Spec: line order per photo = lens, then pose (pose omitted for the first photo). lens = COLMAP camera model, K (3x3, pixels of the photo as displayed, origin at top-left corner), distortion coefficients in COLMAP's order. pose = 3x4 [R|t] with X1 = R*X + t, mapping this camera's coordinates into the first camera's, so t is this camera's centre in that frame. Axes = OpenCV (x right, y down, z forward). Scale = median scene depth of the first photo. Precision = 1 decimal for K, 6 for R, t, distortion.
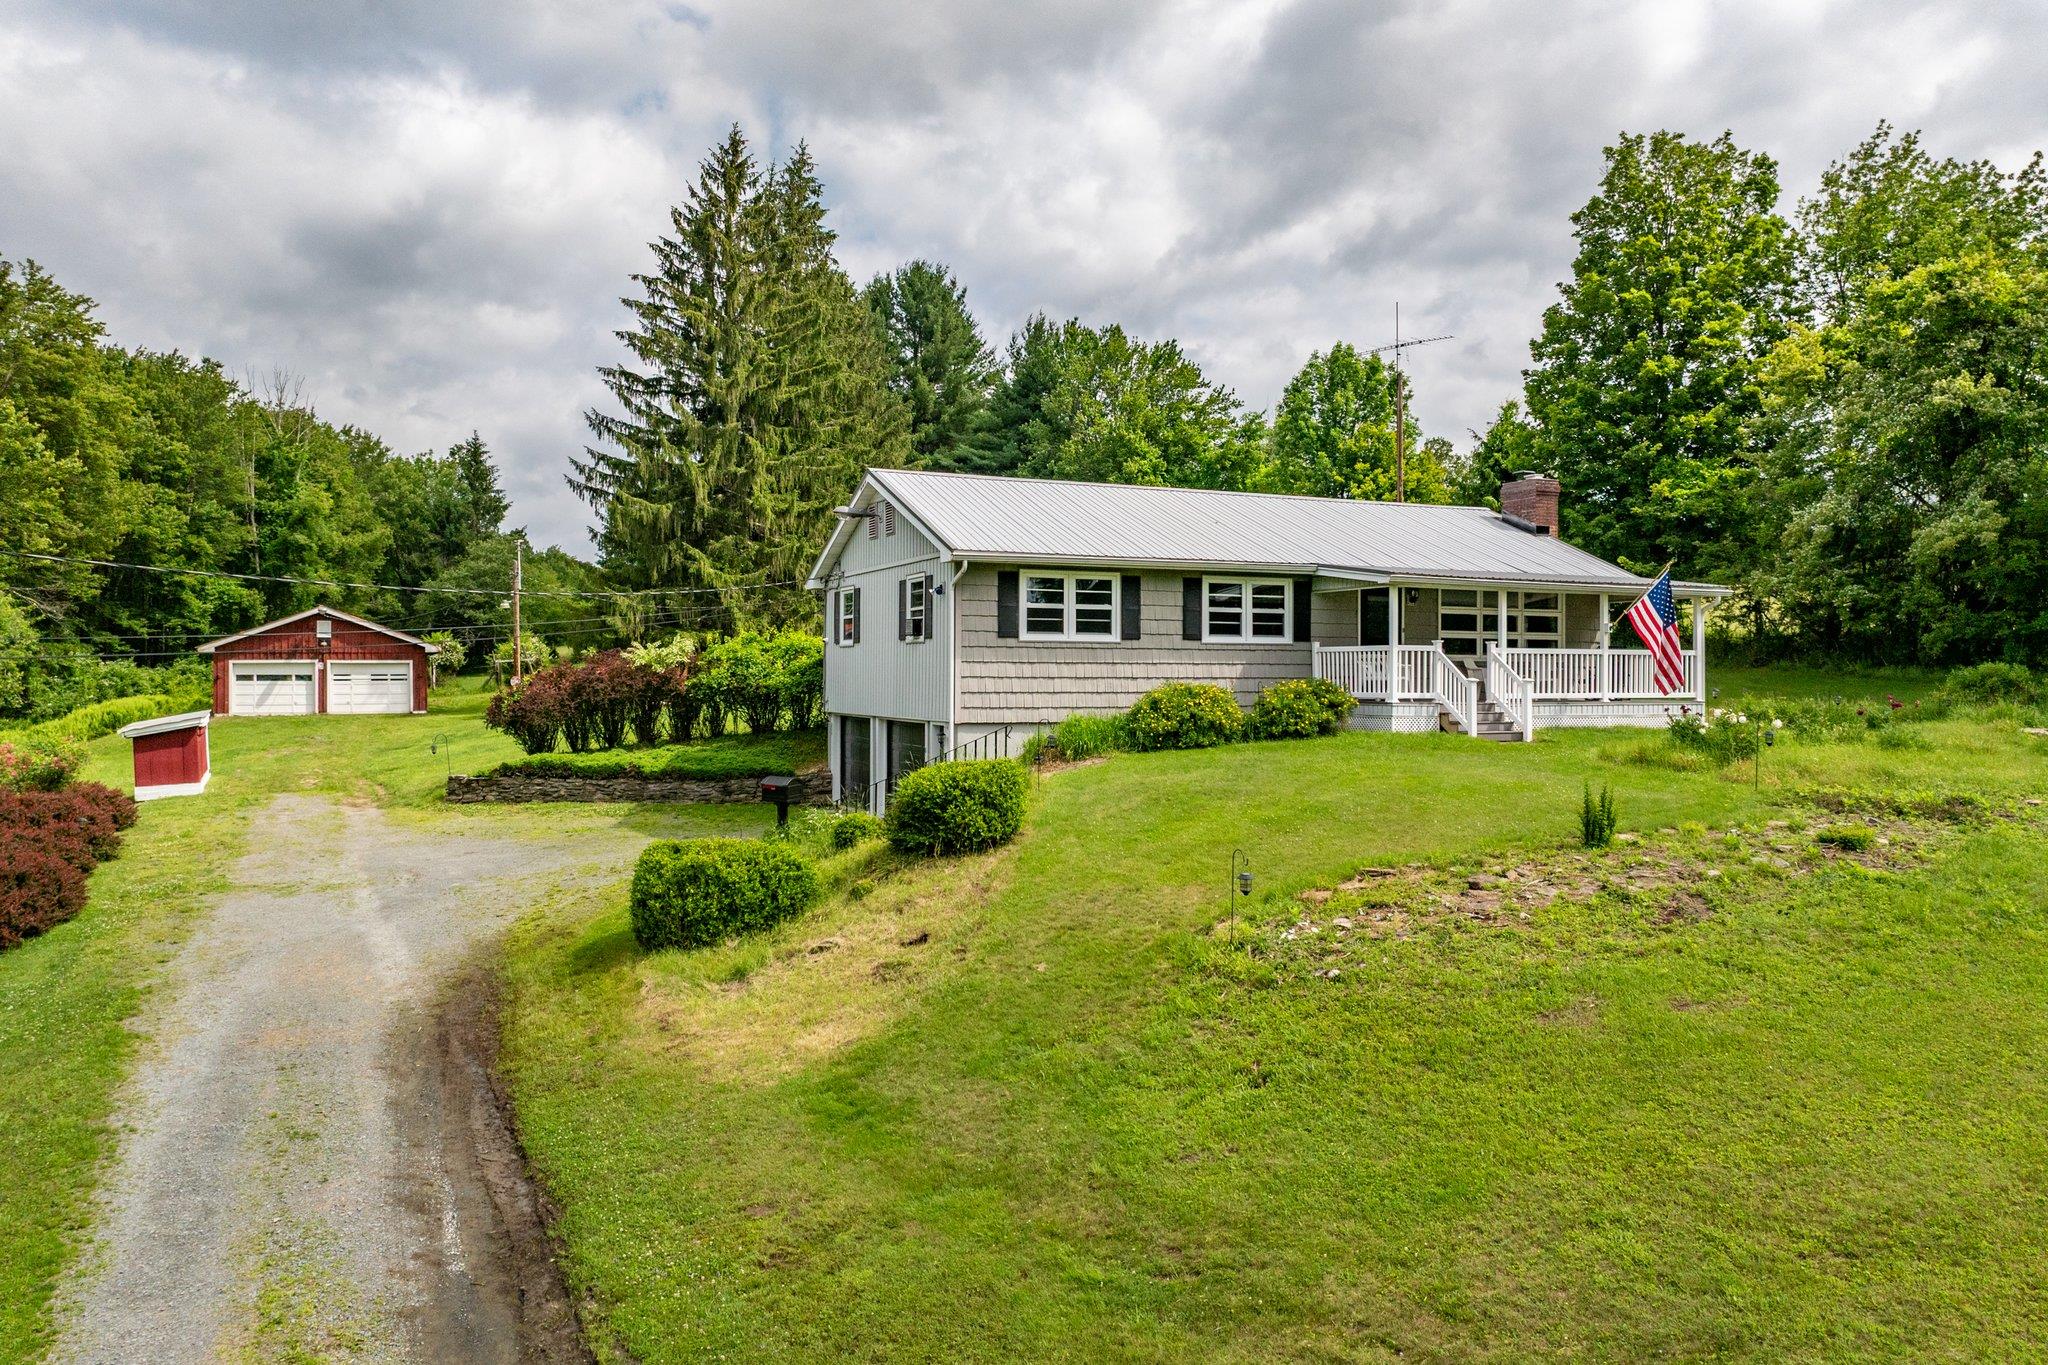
lens RADIAL K [[1417.0, 0, 1029.8], [0, 1417.0, 666.5], [0, 0, 1]] dist [-0.031098, -0.020293]
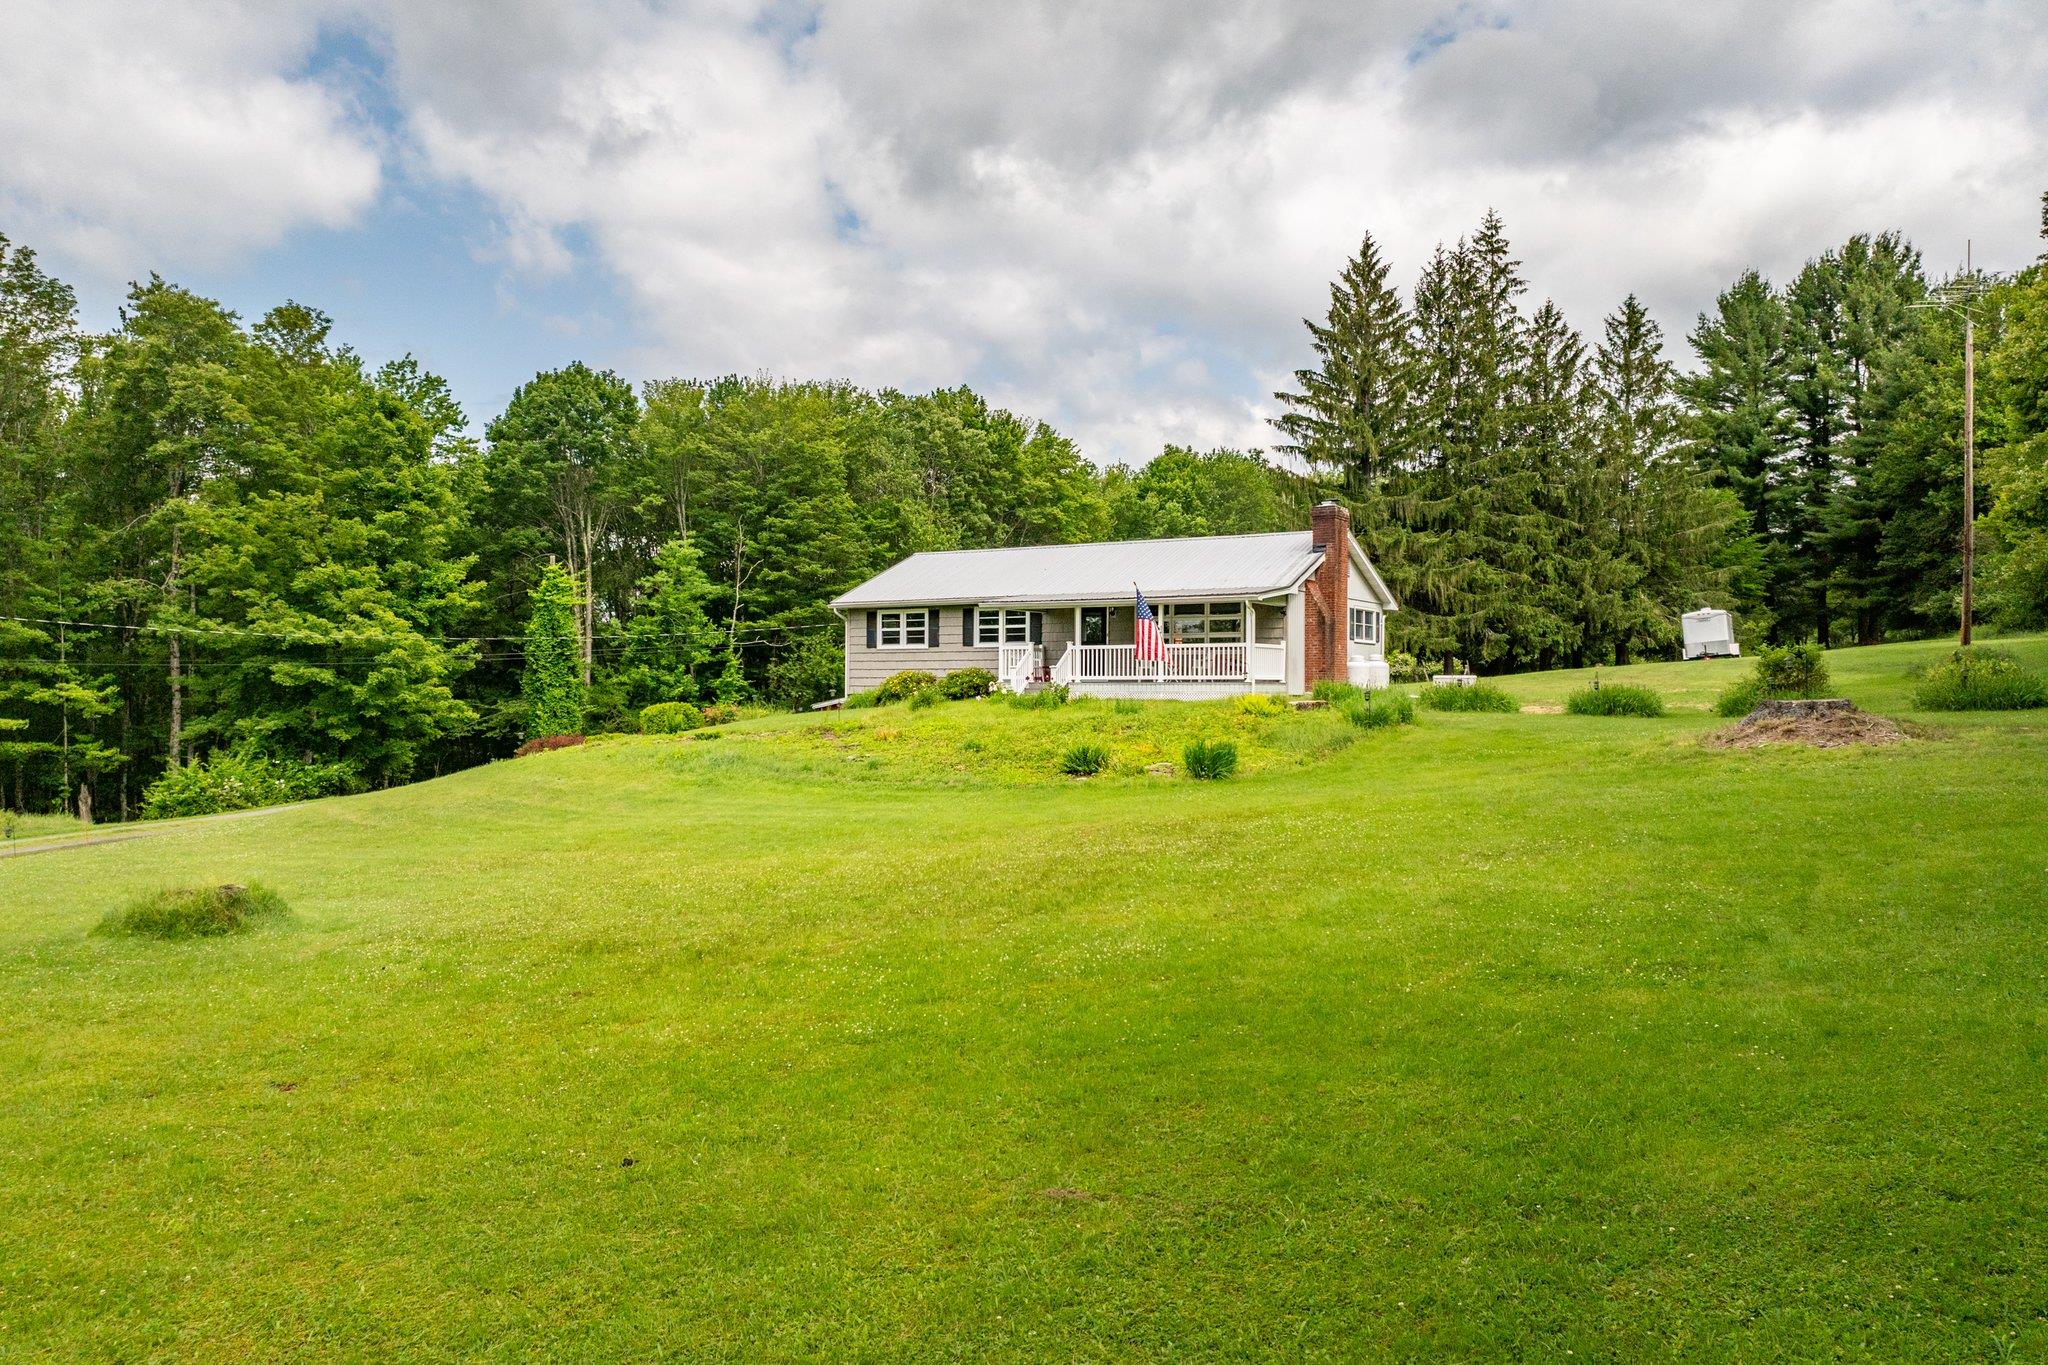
lens RADIAL K [[1417.0, 0, 1019.8], [0, 1417.0, 699.7], [0, 0, 1]] dist [-0.031098, -0.020293]
pose [[0.580870, 0.003214, -0.813990, 1.524569], [0.005169, 0.999957, 0.007638, 0.032509], [0.813980, -0.008644, 0.580829, 0.084473]]
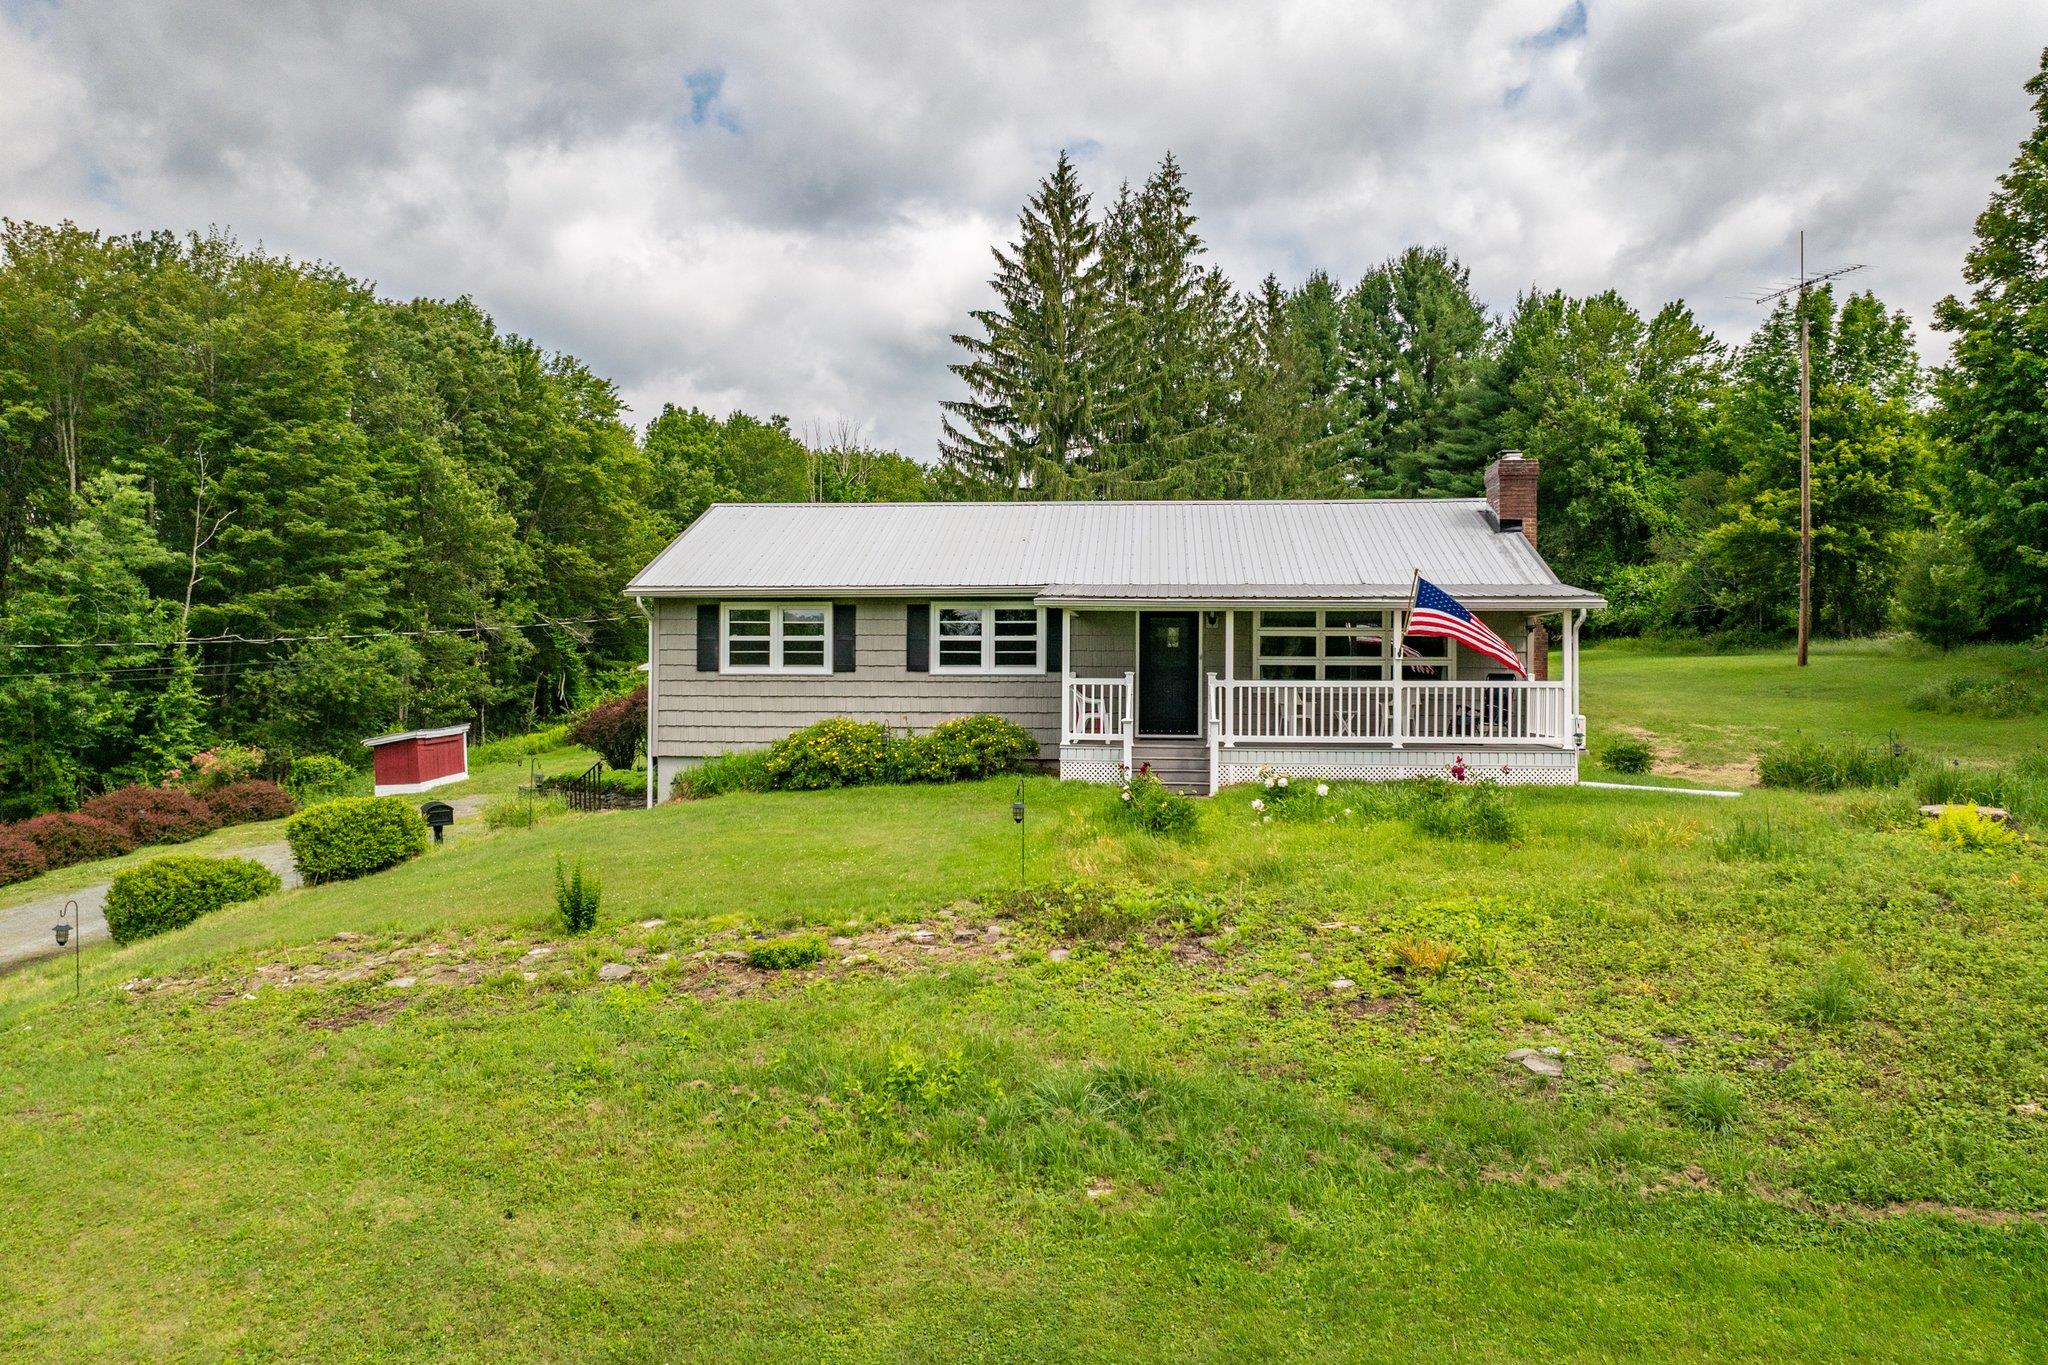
lens RADIAL K [[1417.0, 0, 1022.0], [0, 1417.0, 667.6], [0, 0, 1]] dist [-0.031098, -0.020293]
pose [[0.876009, -0.004127, -0.482277, 0.631221], [0.002594, 0.999989, -0.003846, -0.017737], [0.482288, 0.002119, 0.876010, 0.223310]]
